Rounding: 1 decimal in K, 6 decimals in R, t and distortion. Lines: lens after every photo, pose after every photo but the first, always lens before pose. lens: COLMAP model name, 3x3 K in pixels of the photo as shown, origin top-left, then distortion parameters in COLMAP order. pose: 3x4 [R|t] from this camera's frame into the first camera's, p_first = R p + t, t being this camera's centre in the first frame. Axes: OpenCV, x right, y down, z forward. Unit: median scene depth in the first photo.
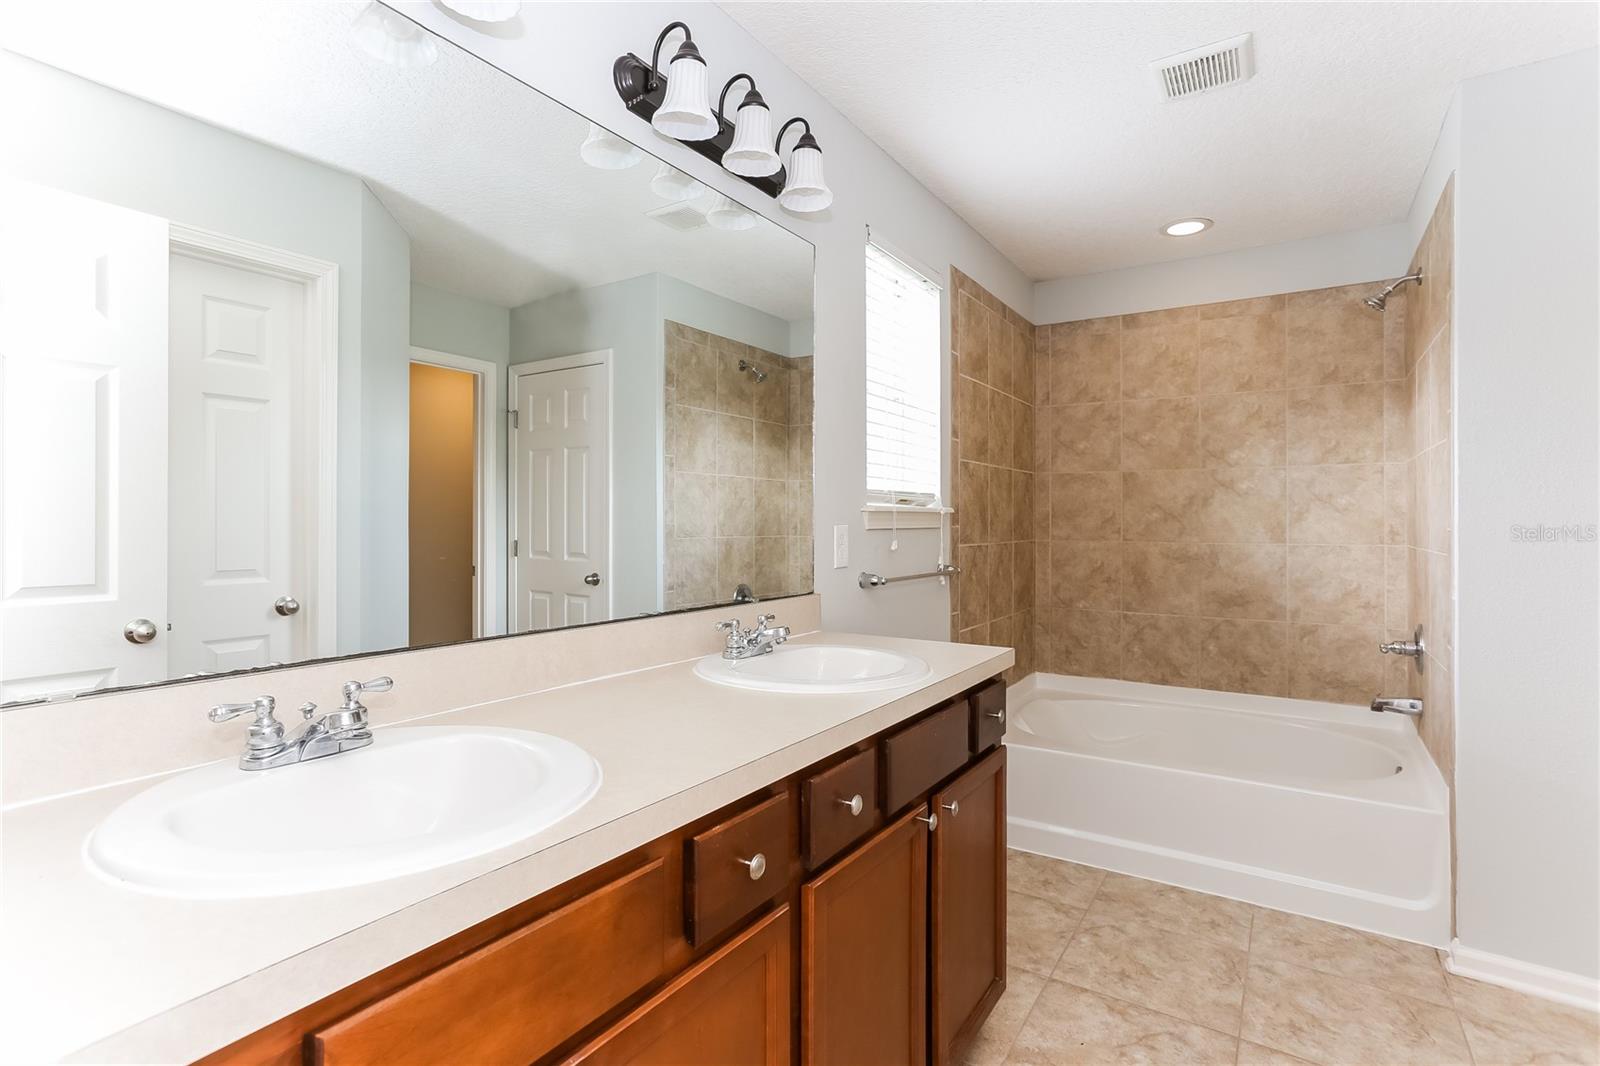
lens RADIAL K [[772.4, 0, 779.0], [0, 772.4, 529.7], [0, 0, 1]] dist [-0.003372, 0.006308]
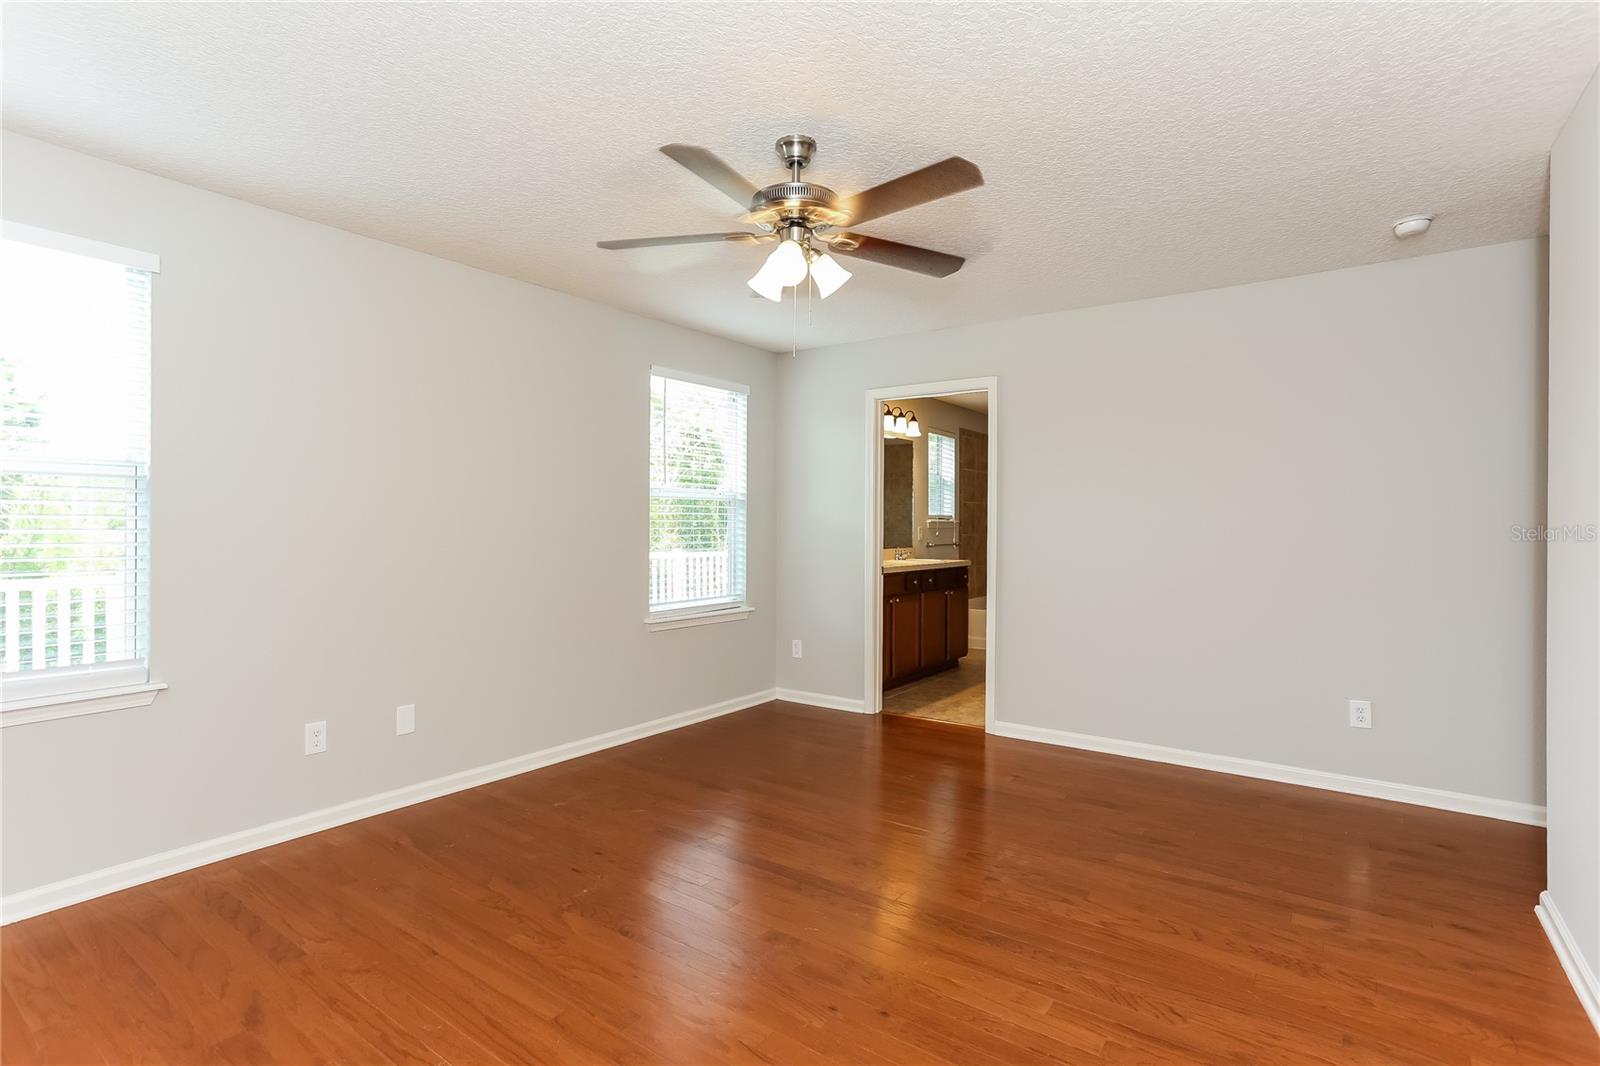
lens RADIAL K [[772.4, 0, 798.7], [0, 772.4, 532.0], [0, 0, 1]] dist [-0.003372, 0.006308]
pose [[0.999235, -0.003401, -0.038964, -0.232795], [0.002935, 0.999924, -0.012013, 0.042404], [0.039002, 0.011890, 0.999168, -1.738127]]
